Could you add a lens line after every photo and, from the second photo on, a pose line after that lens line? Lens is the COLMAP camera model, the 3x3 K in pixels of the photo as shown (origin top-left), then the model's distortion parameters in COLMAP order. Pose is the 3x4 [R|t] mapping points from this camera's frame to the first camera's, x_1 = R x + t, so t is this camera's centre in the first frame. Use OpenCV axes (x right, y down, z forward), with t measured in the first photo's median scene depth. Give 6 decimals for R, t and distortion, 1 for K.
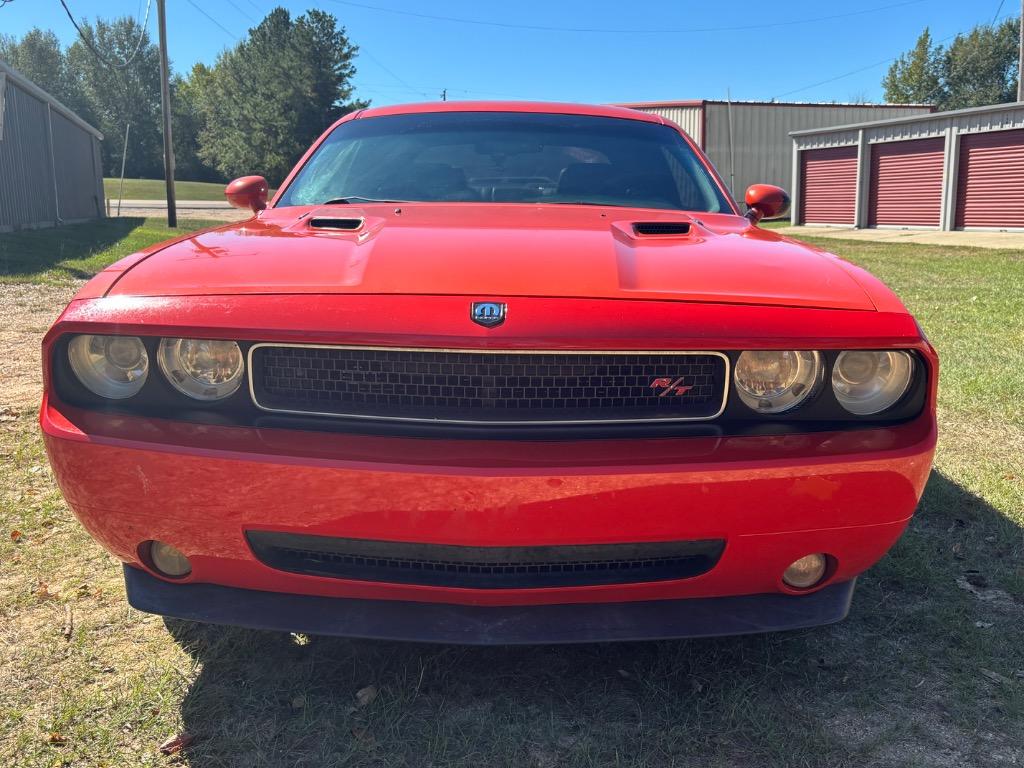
lens RADIAL K [[937.5, 0, 511.7], [0, 937.5, 380.3], [0, 0, 1]] dist [-0.005606, 0.000000]
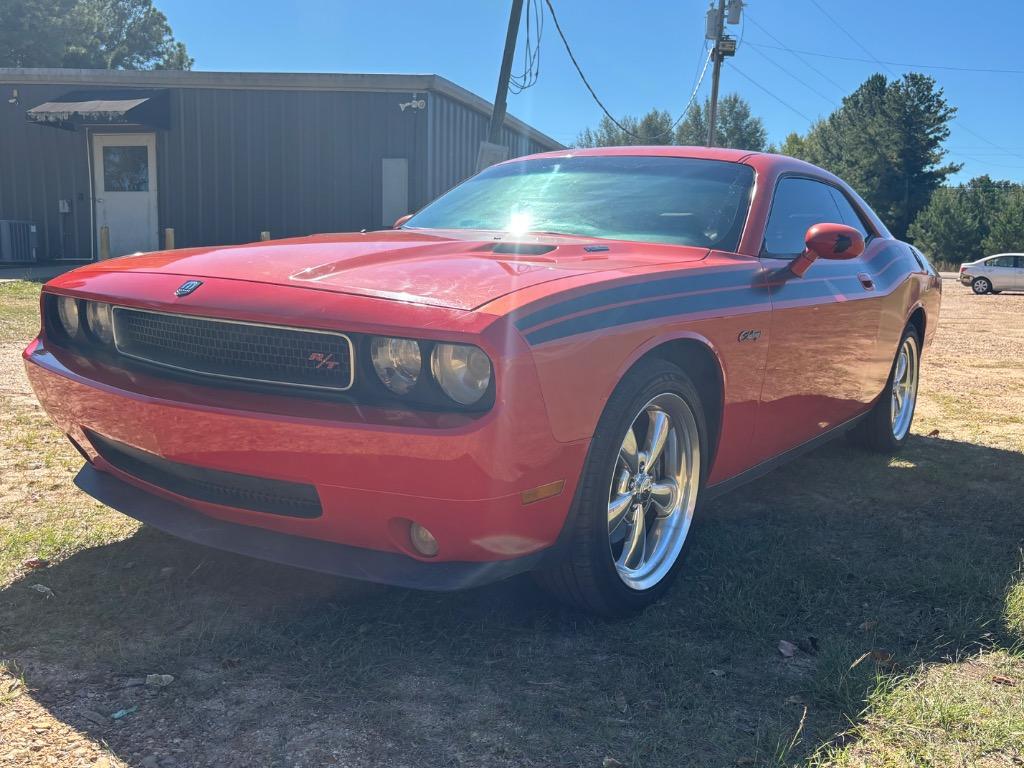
lens RADIAL K [[937.5, 0, 511.5], [0, 937.5, 384.9], [0, 0, 1]] dist [-0.005606, 0.000000]
pose [[0.833541, 0.097617, -0.543765, 1.039312], [-0.131917, 0.990962, -0.024318, 0.035382], [0.536477, 0.092002, 0.838885, 0.106920]]
